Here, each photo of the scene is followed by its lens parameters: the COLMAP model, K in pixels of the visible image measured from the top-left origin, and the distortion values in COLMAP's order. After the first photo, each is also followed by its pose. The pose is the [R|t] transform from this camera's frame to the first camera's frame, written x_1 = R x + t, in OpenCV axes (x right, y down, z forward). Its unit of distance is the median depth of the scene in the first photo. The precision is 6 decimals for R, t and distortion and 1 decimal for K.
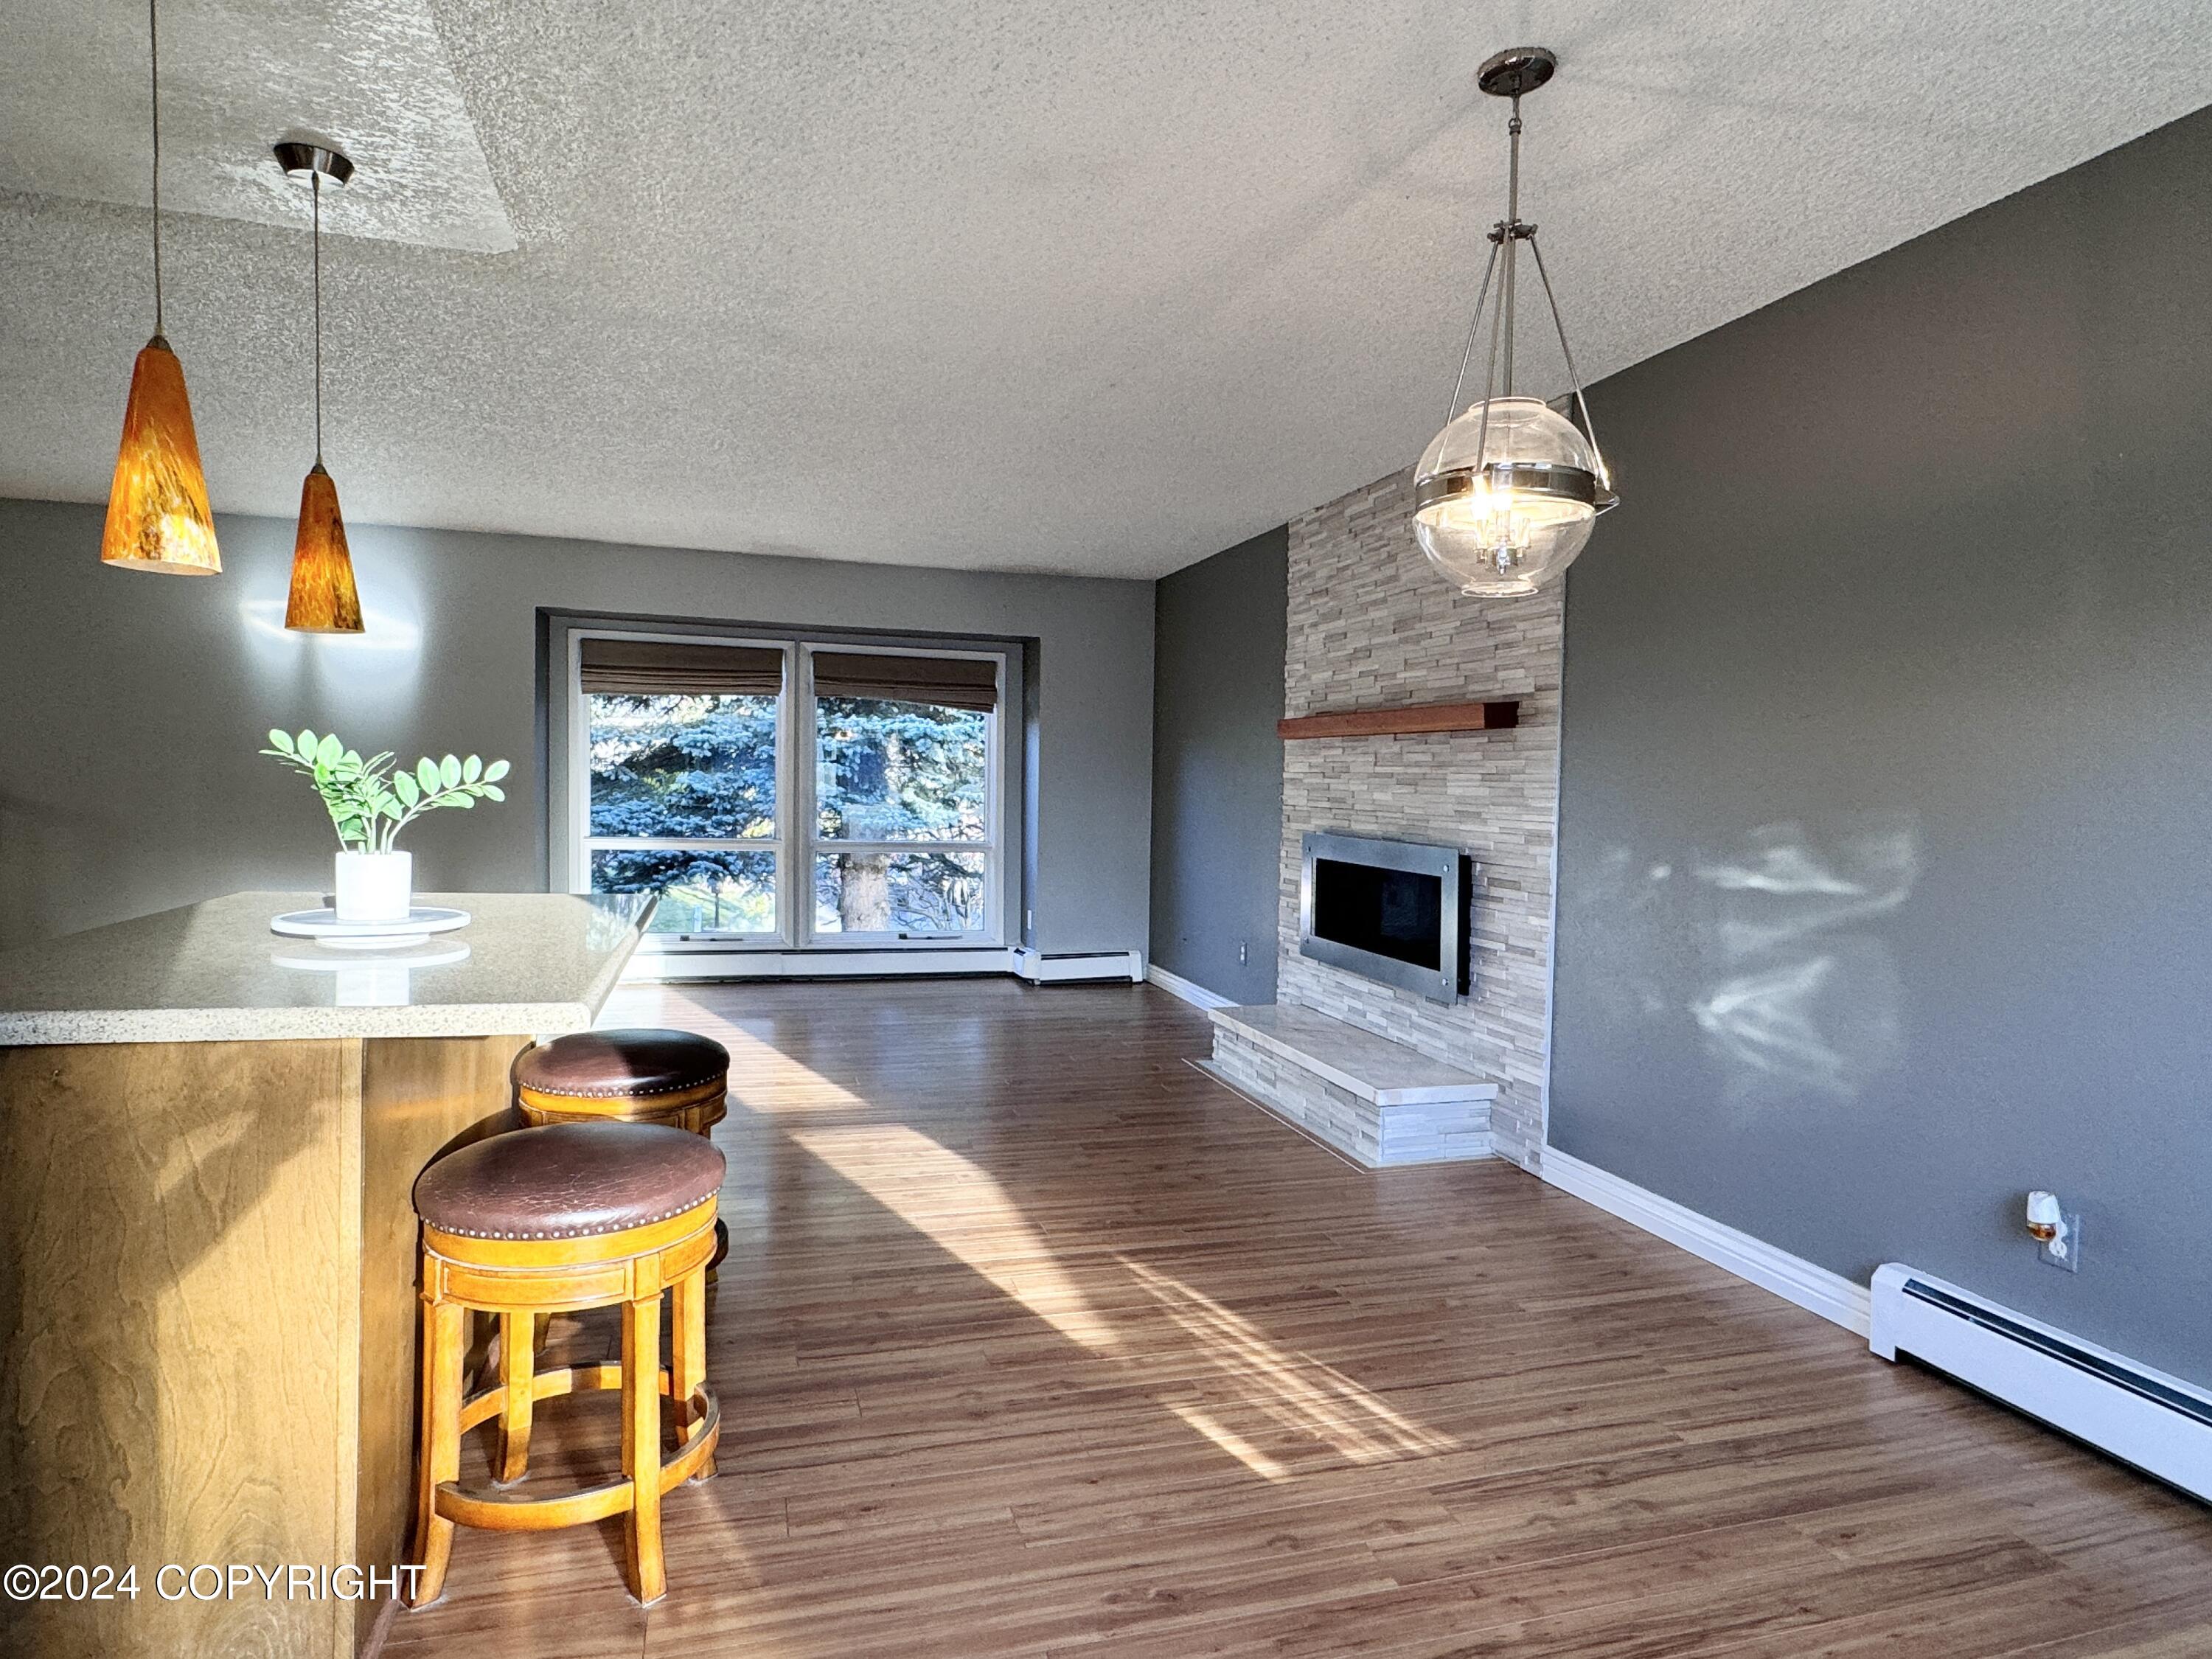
lens RADIAL K [[1258.6, 0, 1099.8], [0, 1258.6, 828.8], [0, 0, 1]] dist [-0.000796, 0.000104]
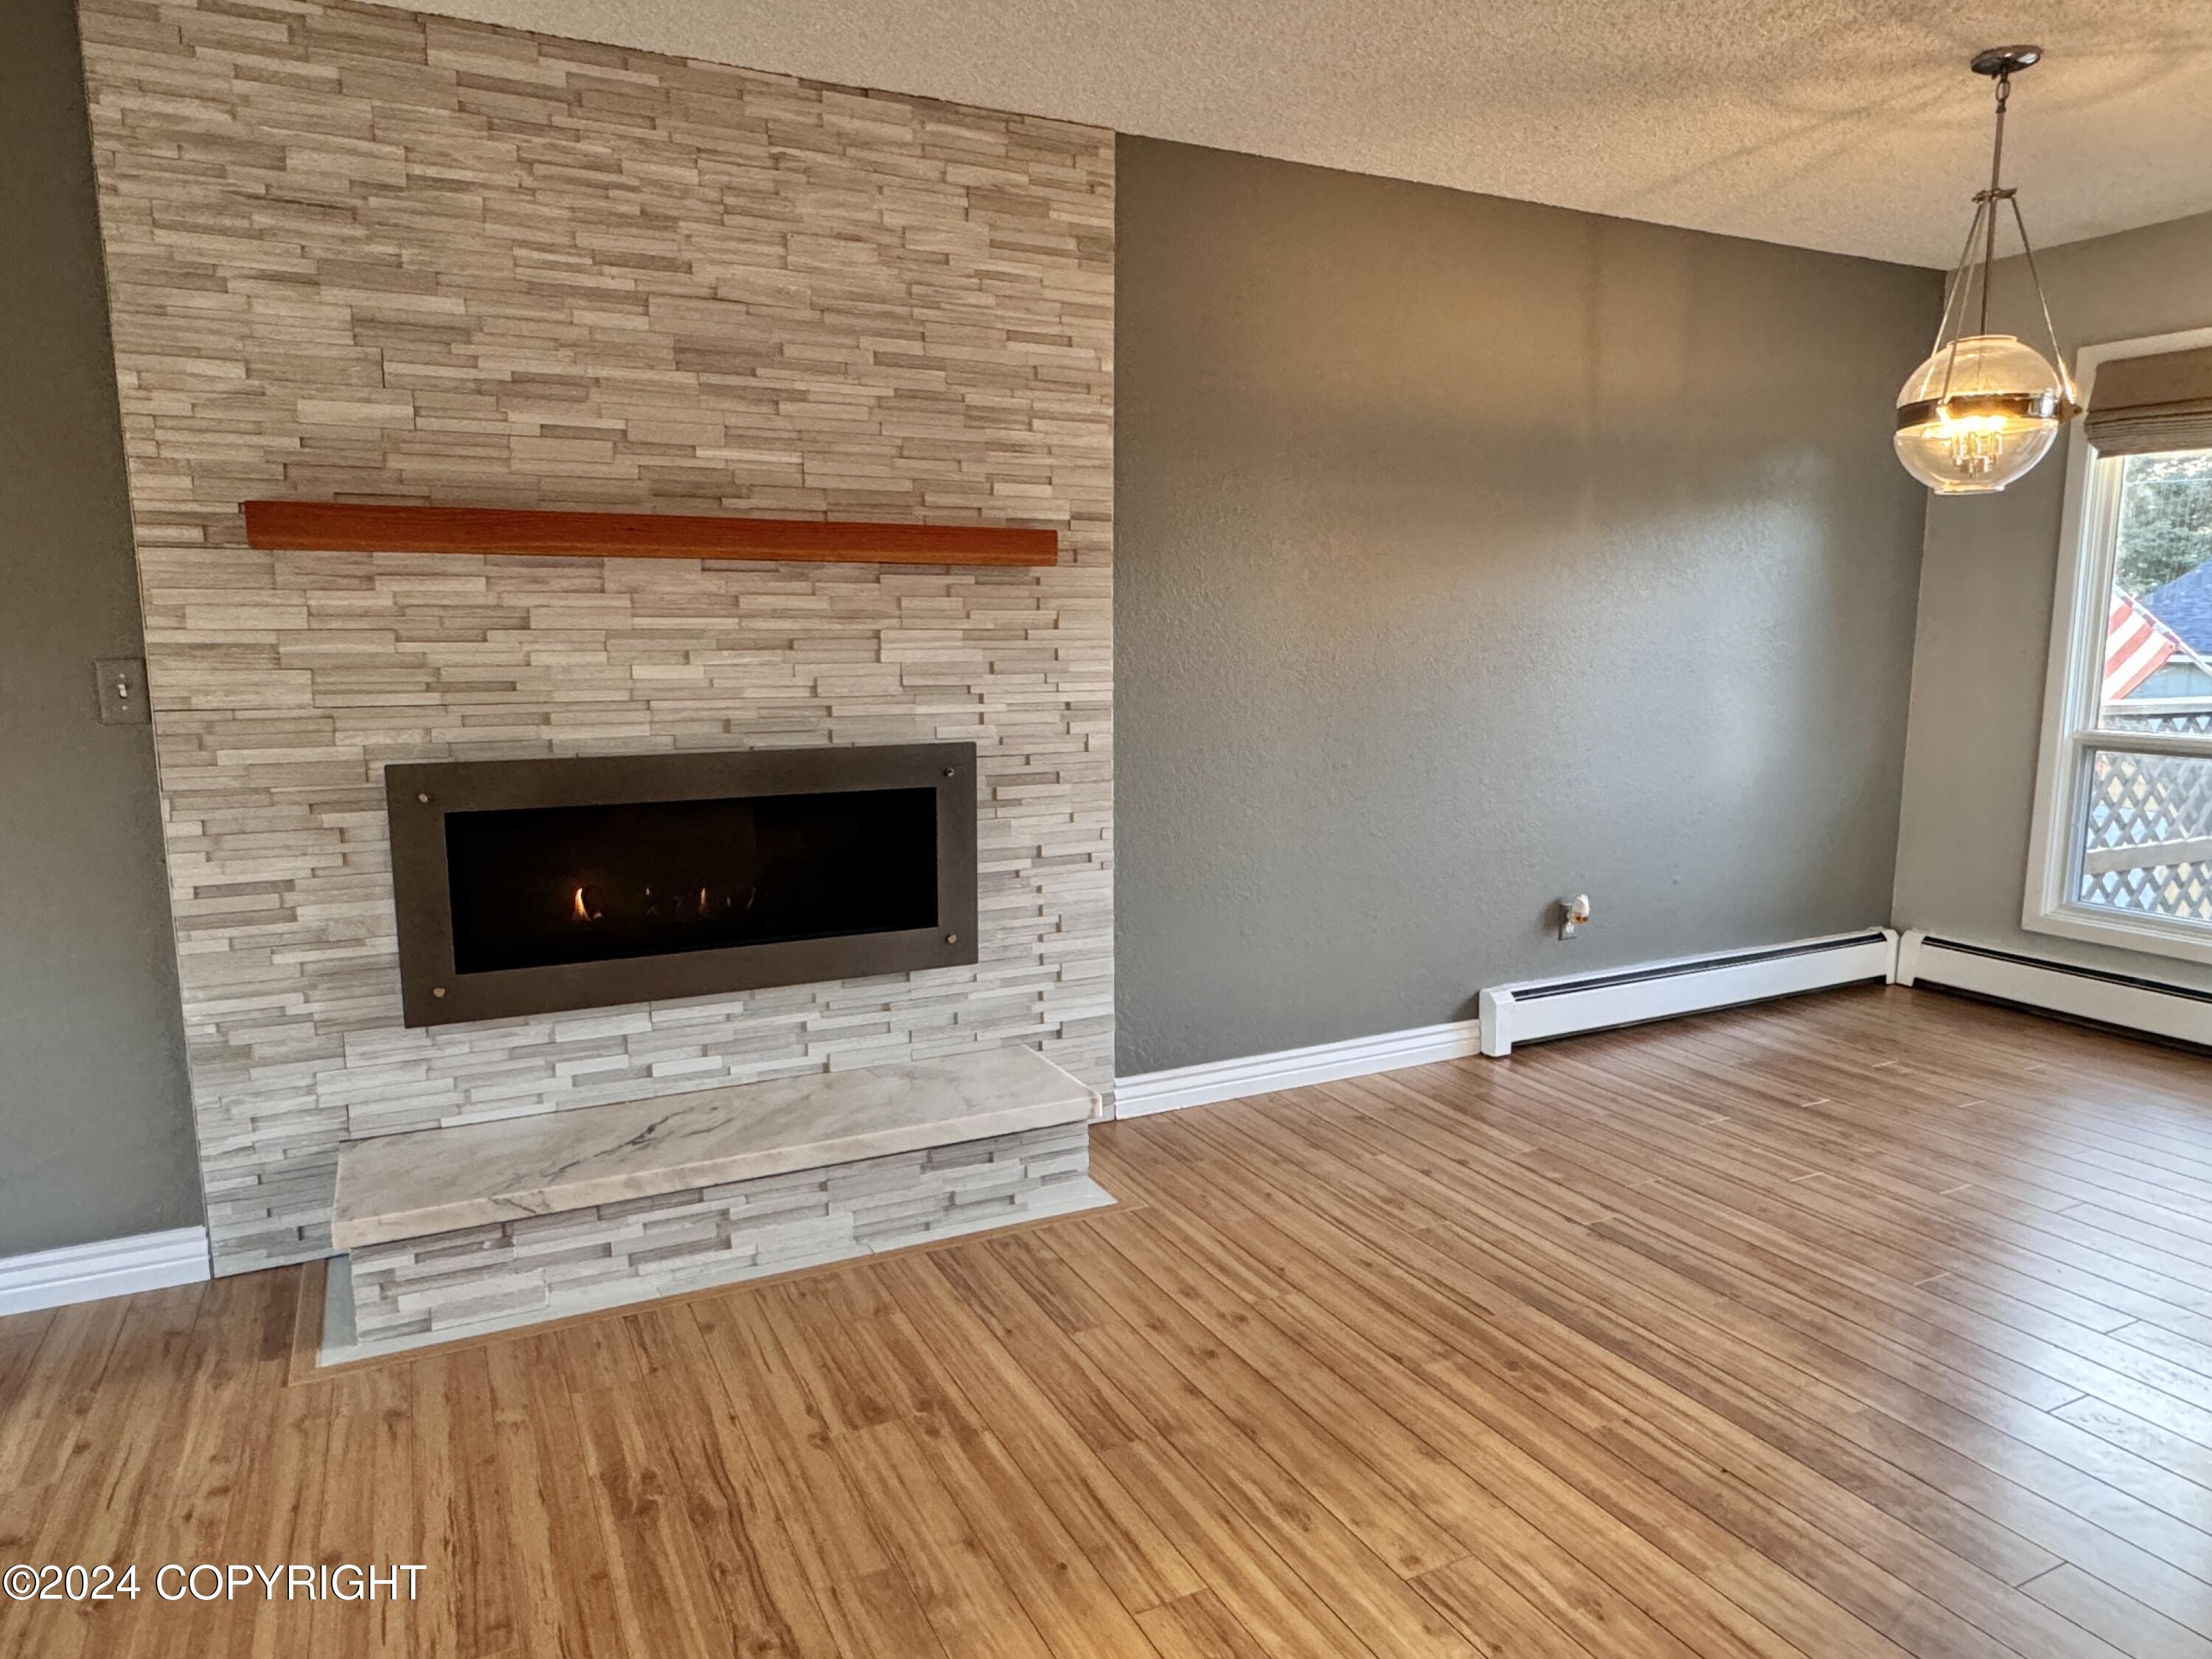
lens RADIAL K [[1421.2, 0, 1109.8], [0, 1421.2, 832.4], [0, 0, 1]] dist [0.006133, -0.003770]
pose [[-0.177878, -0.163035, 0.970453, -0.498285], [0.036572, 0.984403, 0.172082, -0.066703], [-0.983373, 0.066101, -0.169141, 1.083454]]
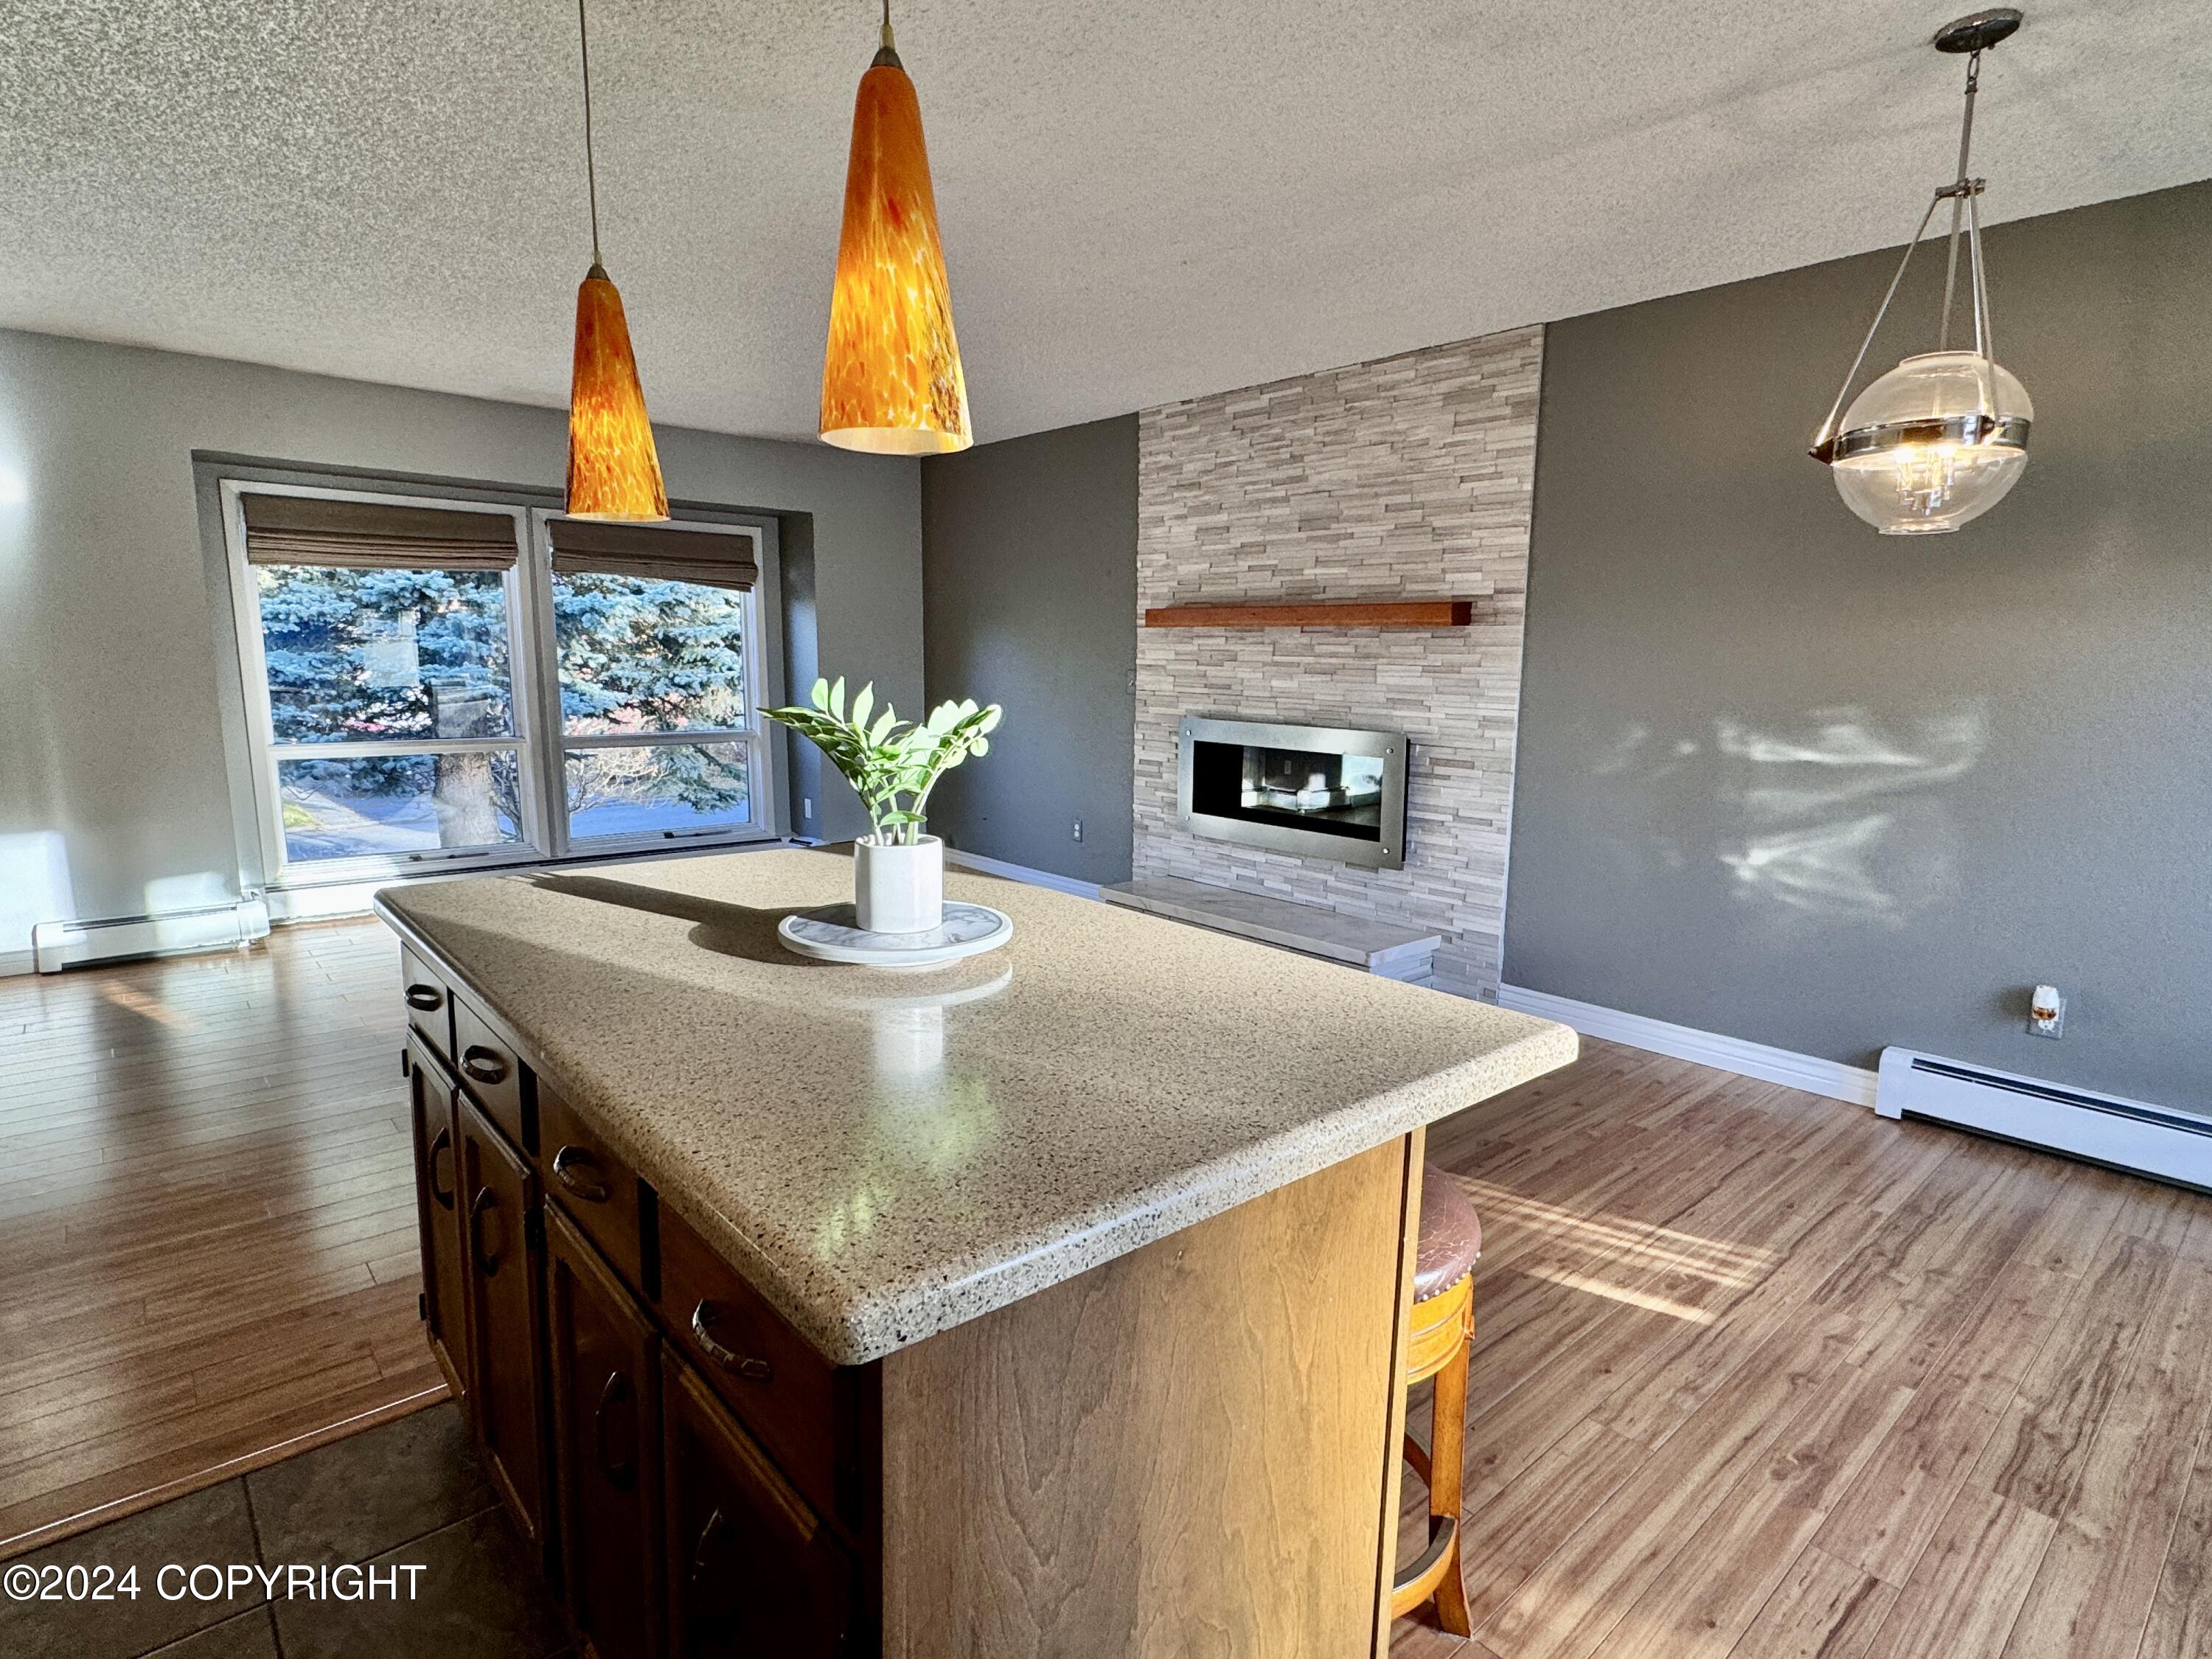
lens RADIAL K [[1148.0, 0, 1095.7], [0, 1148.0, 830.3], [0, 0, 1]] dist [-0.001867, 0.001422]
pose [[0.909528, -0.074683, 0.408877, -0.400754], [0.023422, 0.991371, 0.128976, -0.037776], [-0.414981, -0.107730, 0.903429, 0.183144]]
